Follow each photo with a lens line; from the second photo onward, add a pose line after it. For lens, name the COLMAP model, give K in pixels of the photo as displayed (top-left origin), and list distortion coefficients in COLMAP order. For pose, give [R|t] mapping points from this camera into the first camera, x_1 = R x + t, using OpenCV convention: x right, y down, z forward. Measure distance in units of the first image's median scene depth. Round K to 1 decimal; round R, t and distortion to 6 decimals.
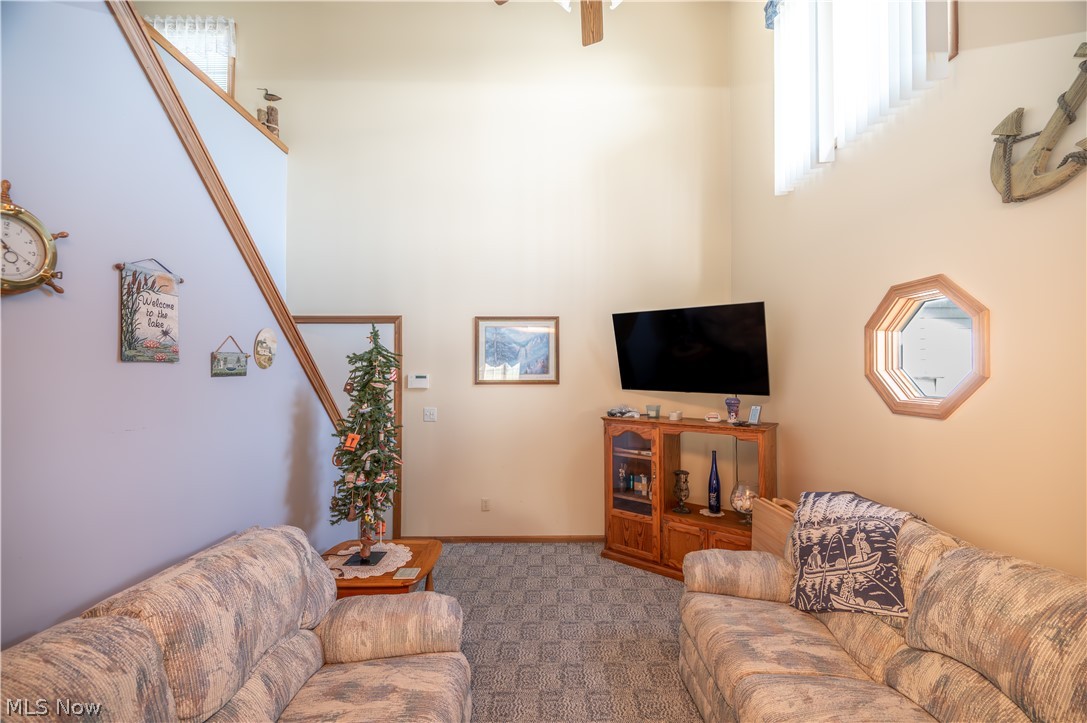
lens RADIAL K [[426.0, 0, 548.2], [0, 426.0, 365.1], [0, 0, 1]] dist [-0.001066, -0.000177]
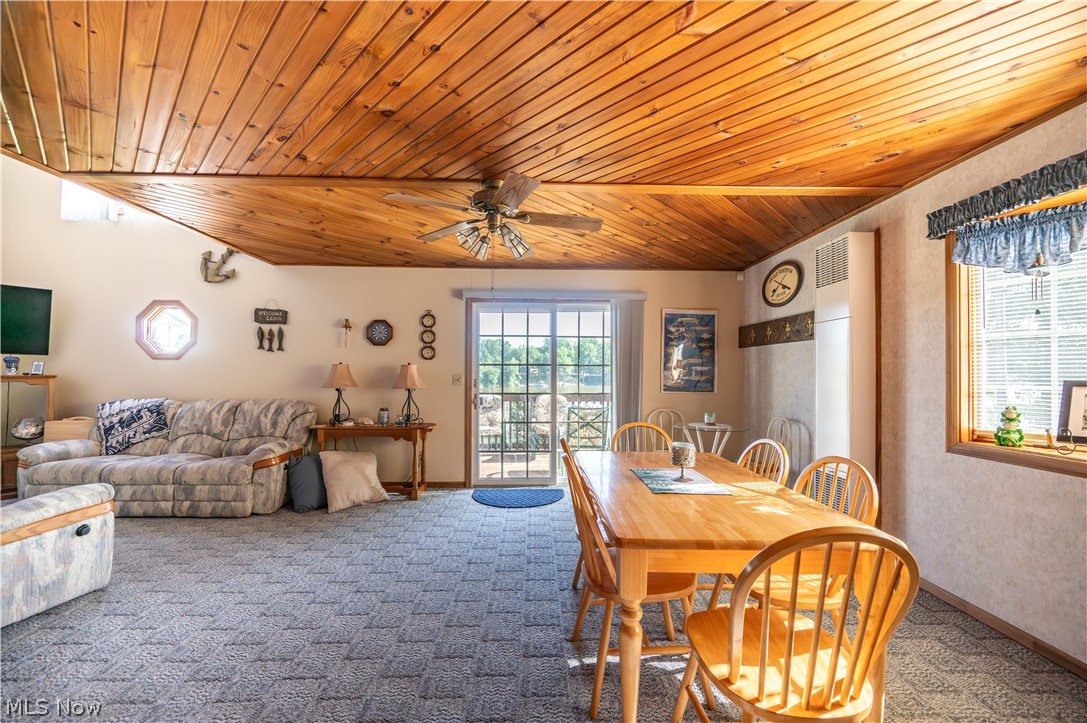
lens RADIAL K [[429.1, 0, 540.4], [0, 429.1, 363.8], [0, 0, 1]] dist [0.000557, -0.000232]
pose [[-0.002031, 0.016631, 0.999860, -1.561315], [-0.023268, 0.999590, -0.016673, 0.146976], [-0.999727, -0.023299, -0.001643, -1.093779]]
